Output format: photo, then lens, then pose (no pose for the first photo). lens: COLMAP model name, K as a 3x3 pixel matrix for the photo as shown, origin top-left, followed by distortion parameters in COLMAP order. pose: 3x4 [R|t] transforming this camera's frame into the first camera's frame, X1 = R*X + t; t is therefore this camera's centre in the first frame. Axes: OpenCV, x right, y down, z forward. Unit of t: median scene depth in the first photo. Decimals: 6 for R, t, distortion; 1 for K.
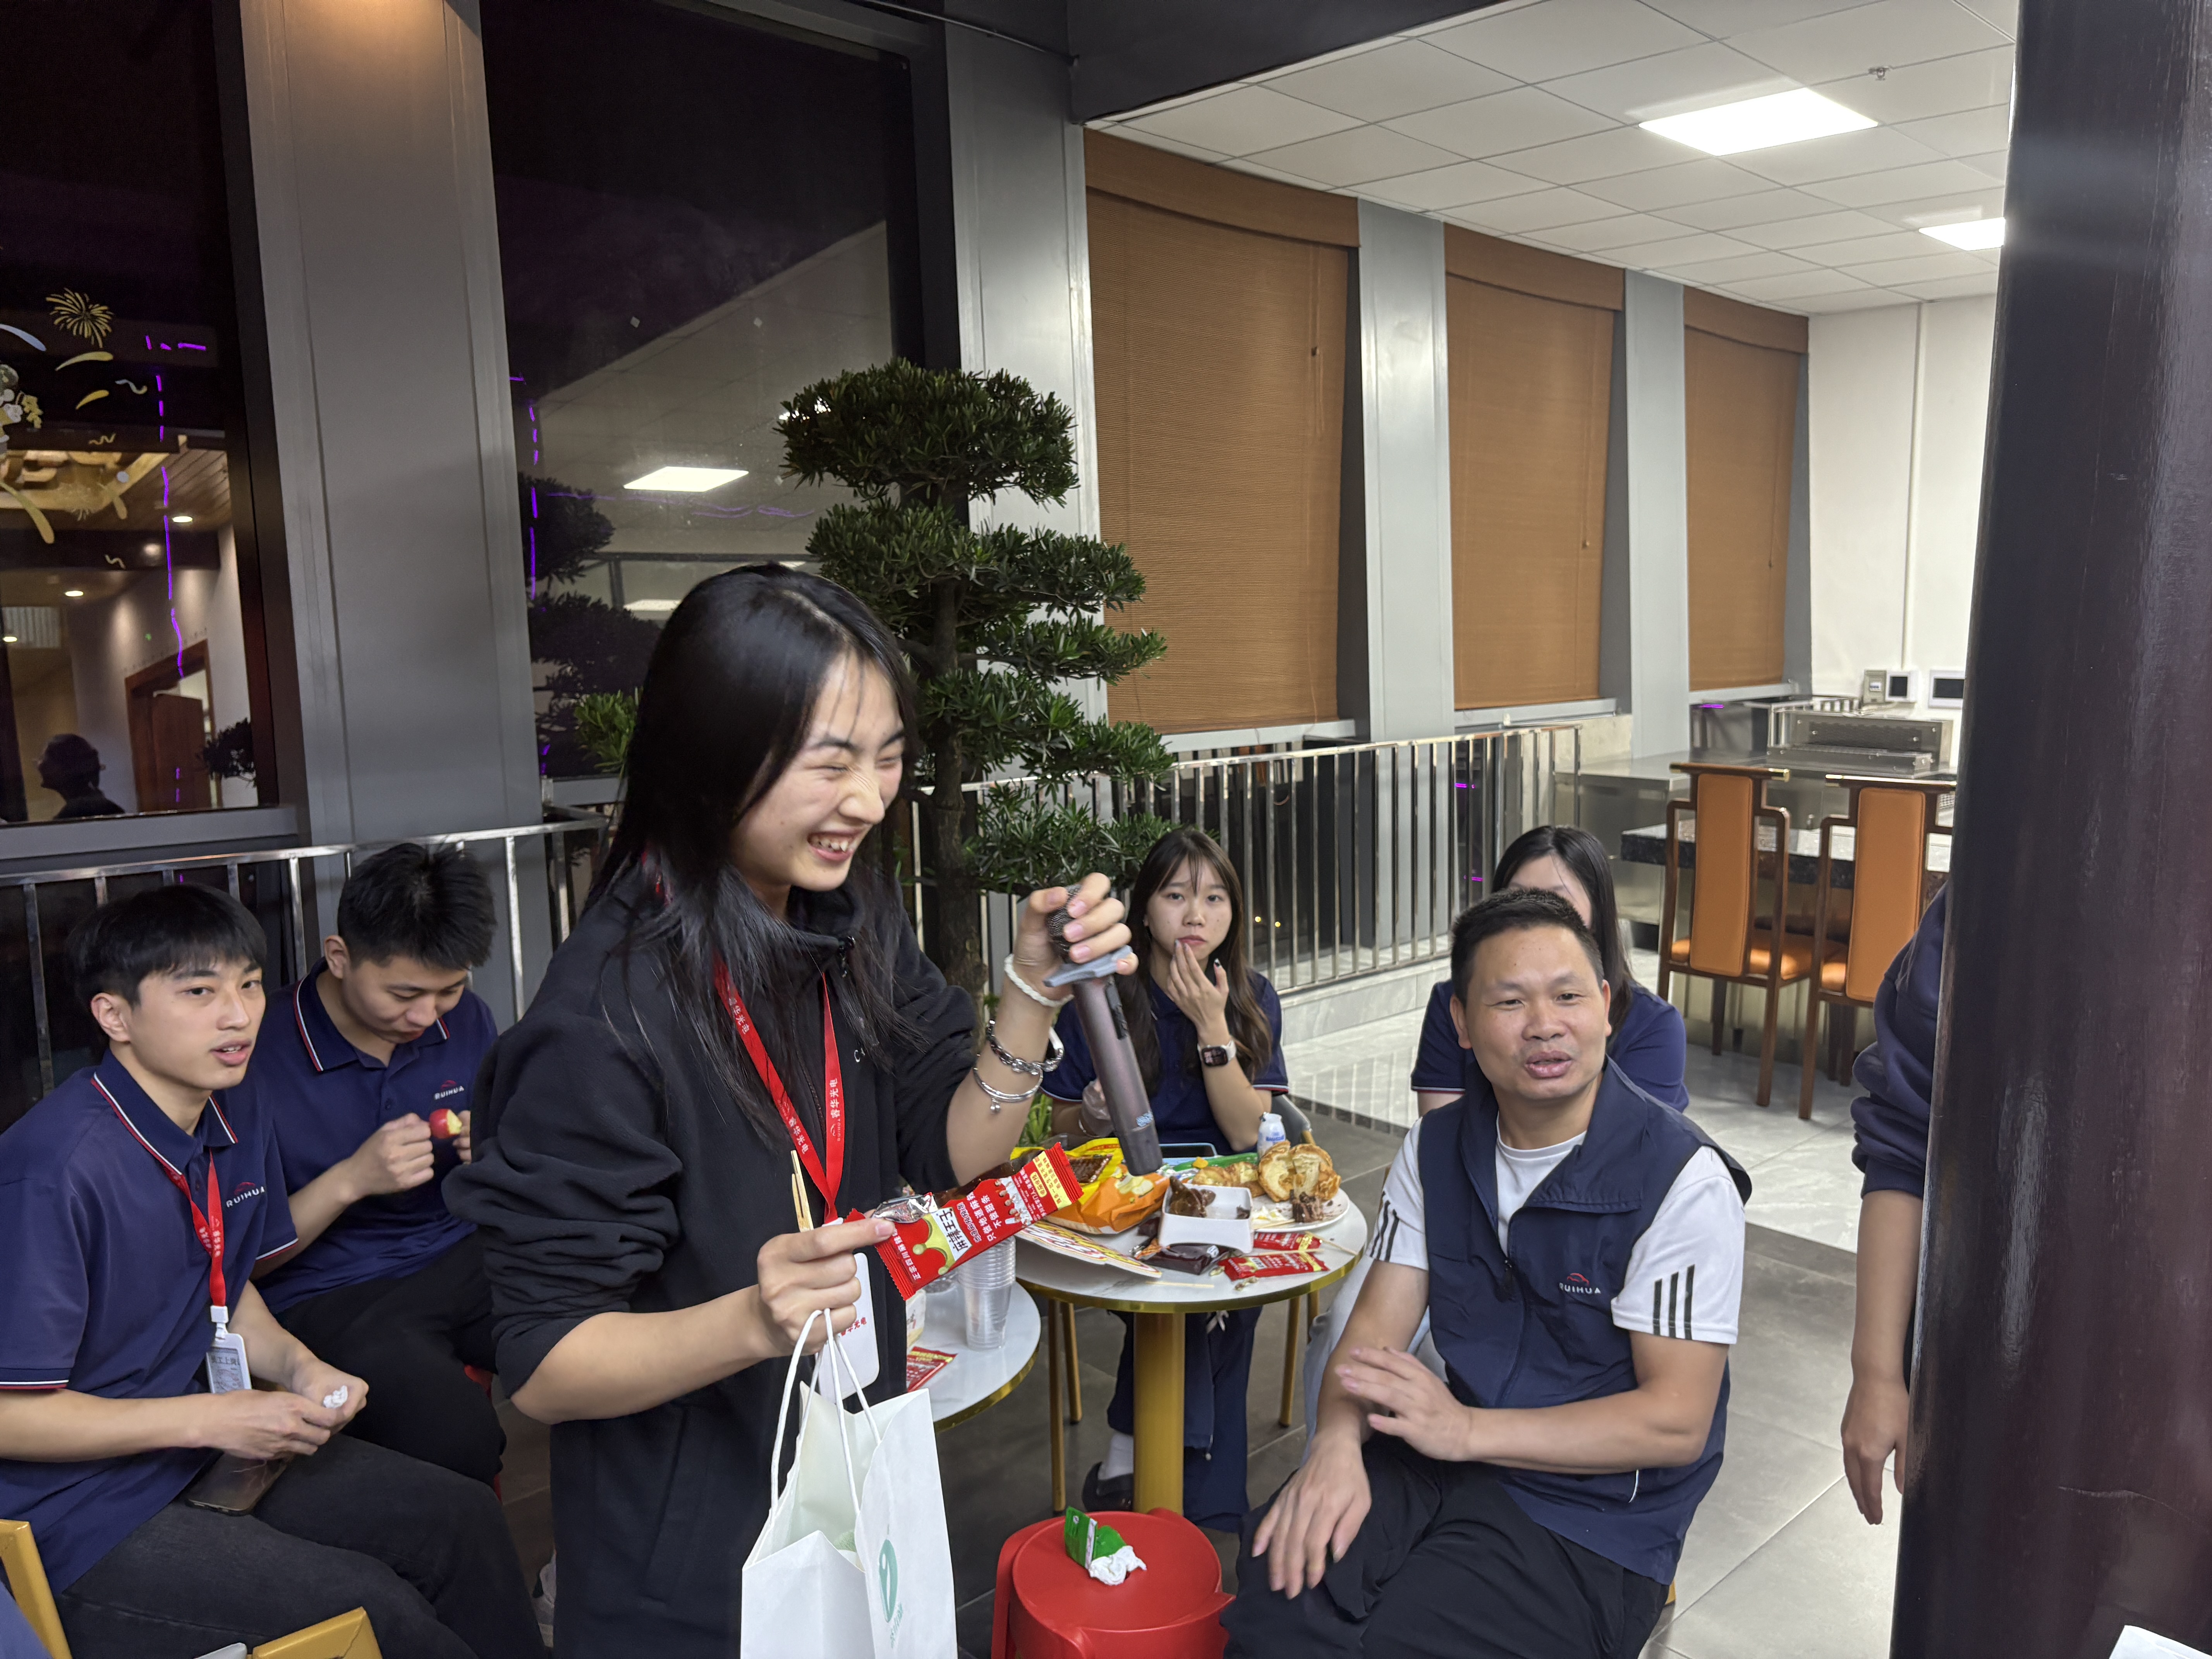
lens RADIAL K [[1659.9, 0, 1115.0], [0, 1659.9, 843.4], [0, 0, 1]] dist [0.019273, -0.035495]
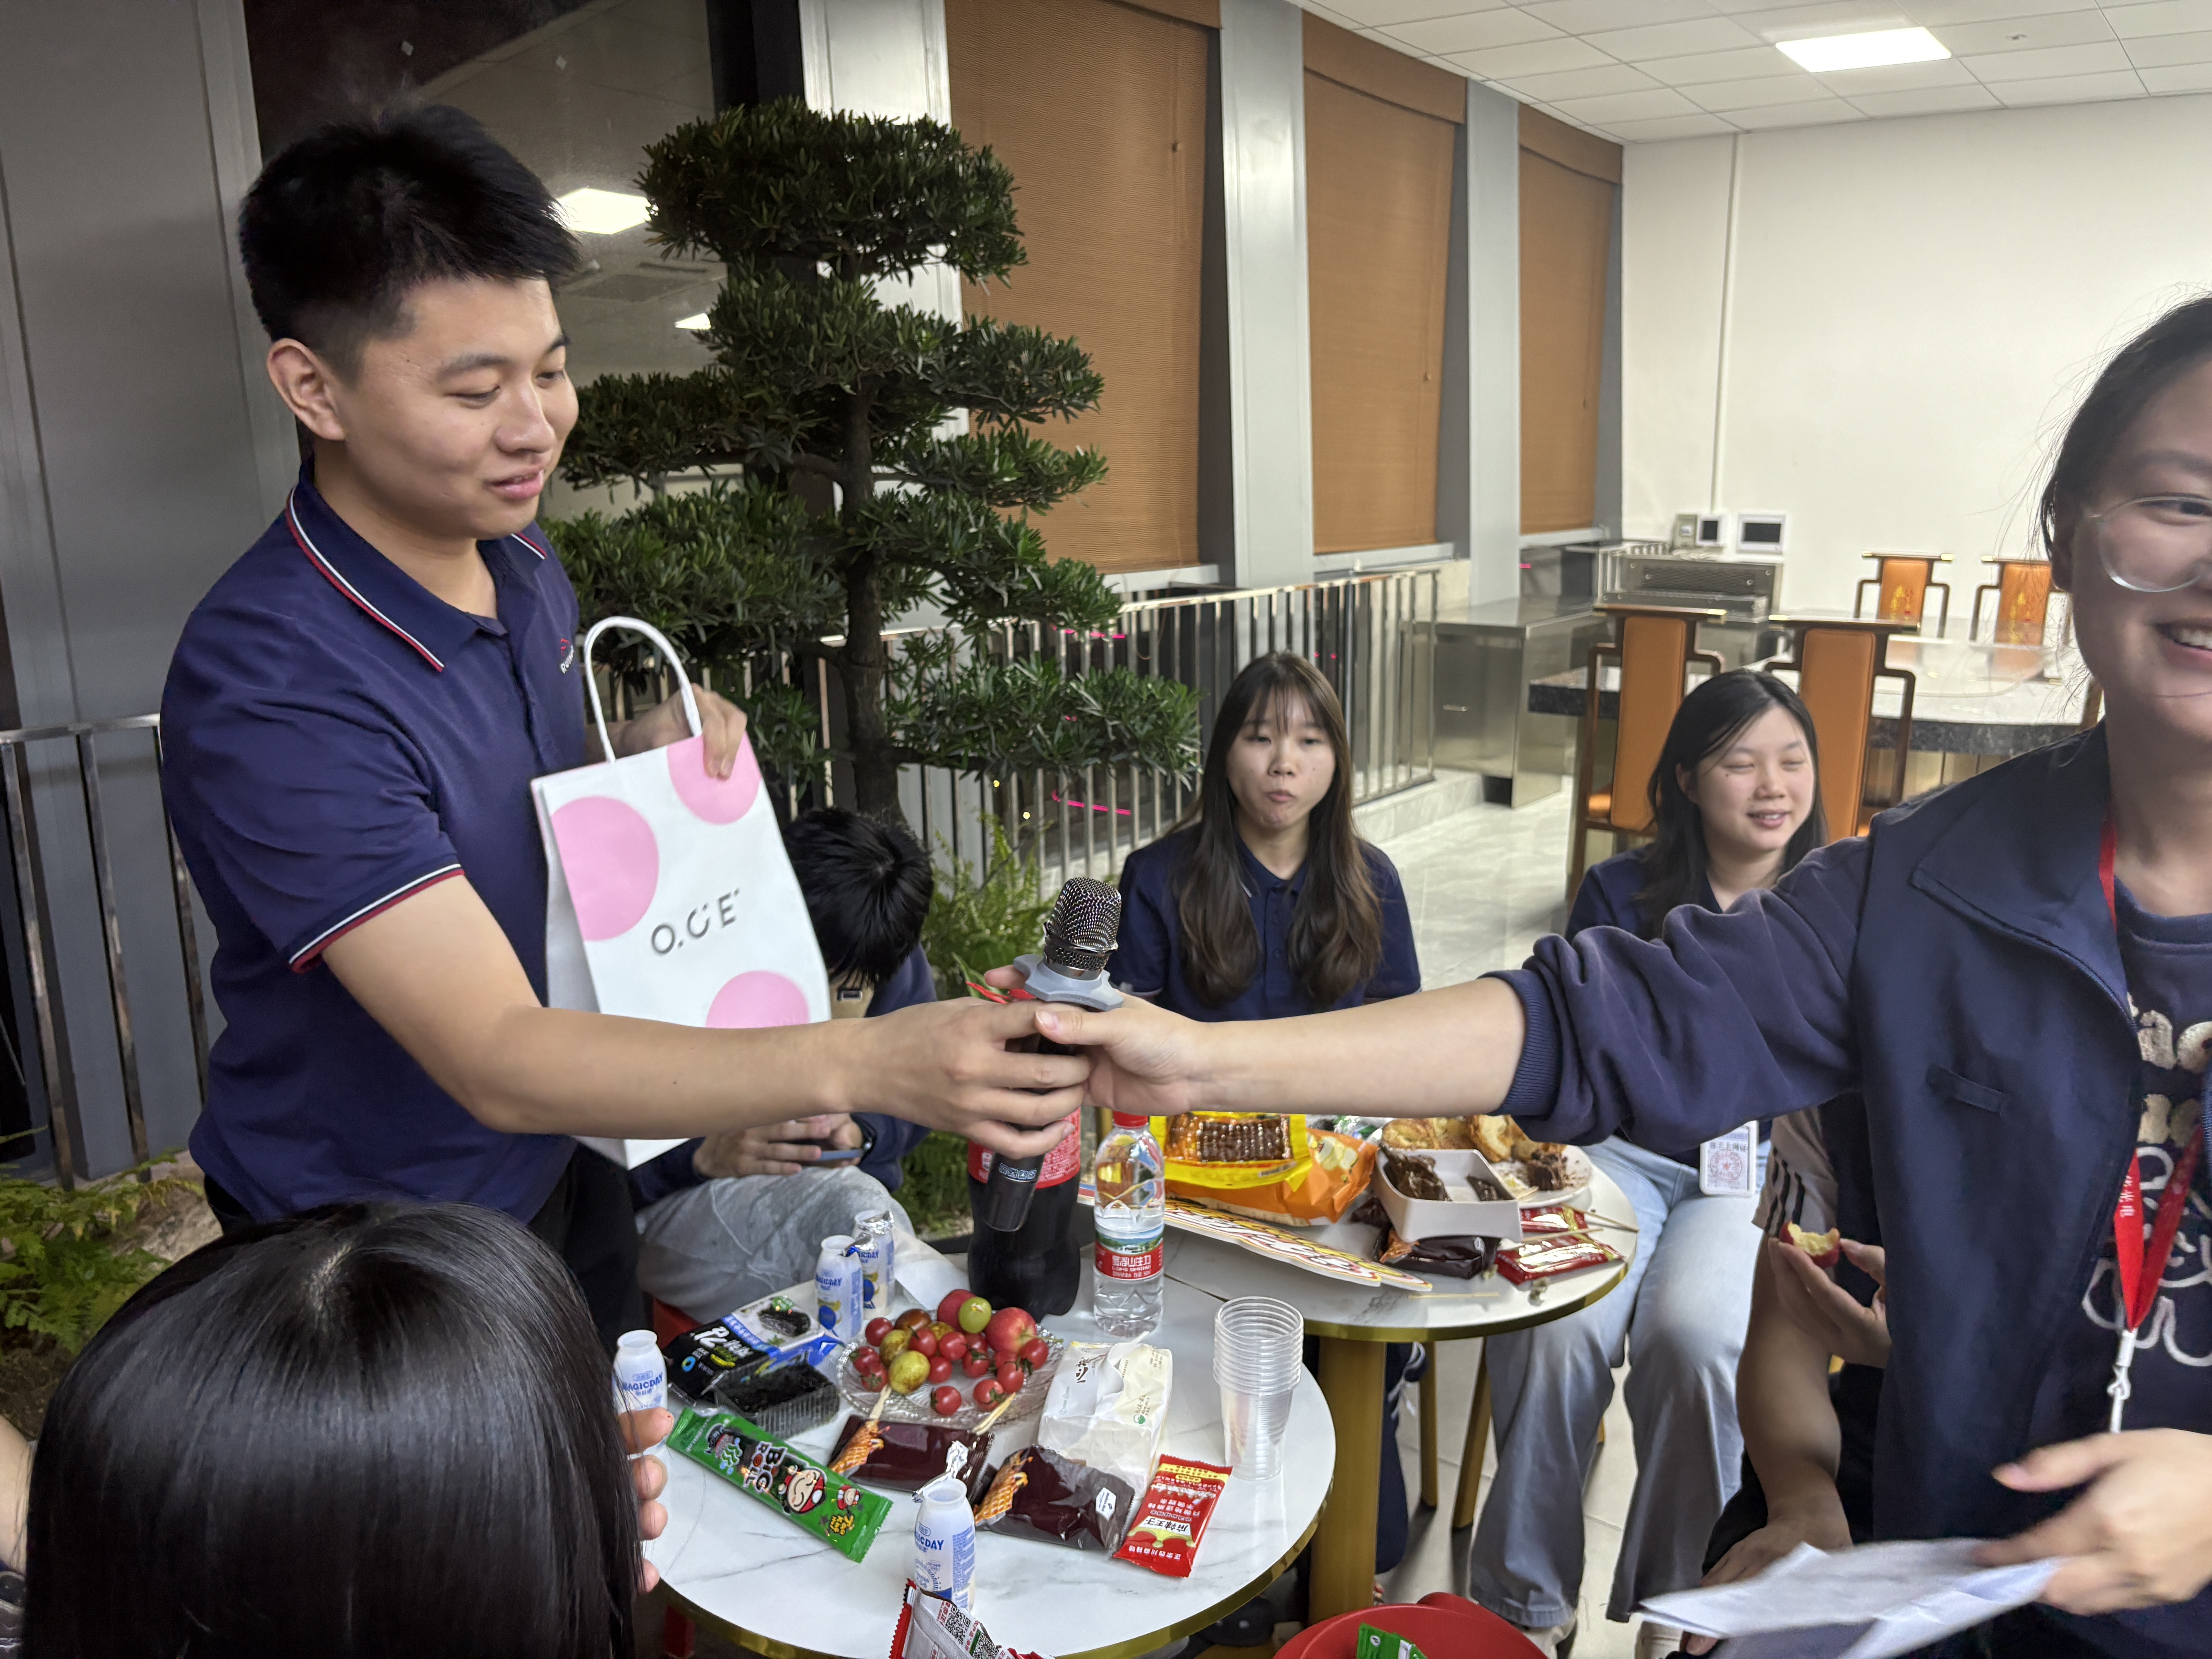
lens RADIAL K [[1659.9, 0, 1102.0], [0, 1659.9, 816.2], [0, 0, 1]] dist [0.019273, -0.035495]
pose [[0.985377, -0.031934, 0.167368, -0.074103], [0.020654, 0.997423, 0.068710, -0.000313], [-0.169131, -0.064248, 0.983497, 0.101158]]
